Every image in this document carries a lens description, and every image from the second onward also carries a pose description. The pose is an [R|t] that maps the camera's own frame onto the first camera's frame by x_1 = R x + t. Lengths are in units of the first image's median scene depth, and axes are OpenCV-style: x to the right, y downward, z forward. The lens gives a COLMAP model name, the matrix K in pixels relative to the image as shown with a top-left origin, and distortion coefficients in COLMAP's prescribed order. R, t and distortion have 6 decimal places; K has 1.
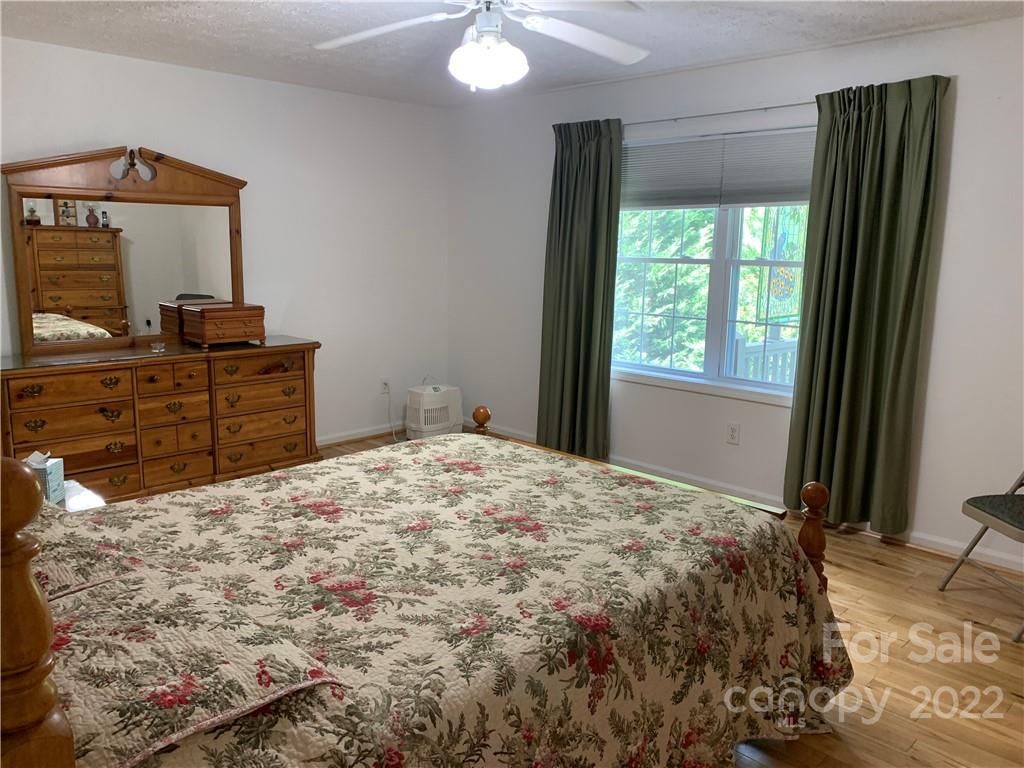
lens RADIAL K [[770.5, 0, 511.1], [0, 770.5, 371.2], [0, 0, 1]] dist [0.079535, -0.128293]
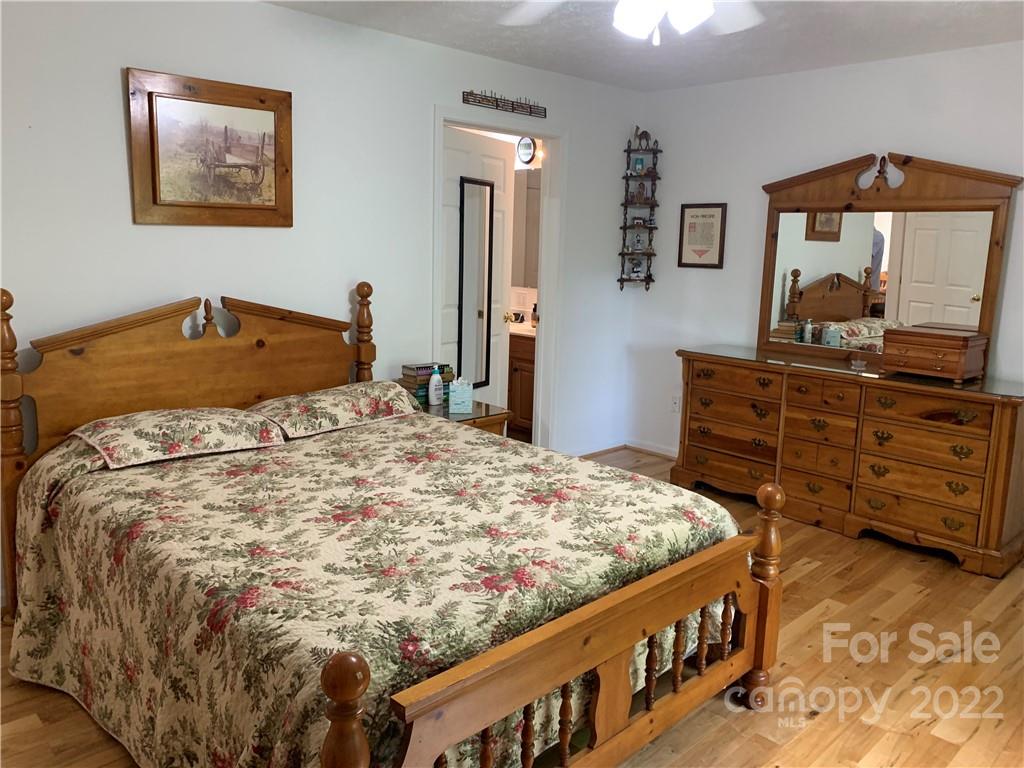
lens RADIAL K [[796.4, 0, 511.7], [0, 796.4, 366.9], [0, 0, 1]] dist [-0.014291, -0.008253]
pose [[-0.011754, 0.142200, -0.989768, 0.849203], [-0.195997, 0.970308, 0.141731, -0.140795], [0.980534, 0.195657, 0.016466, 0.996733]]
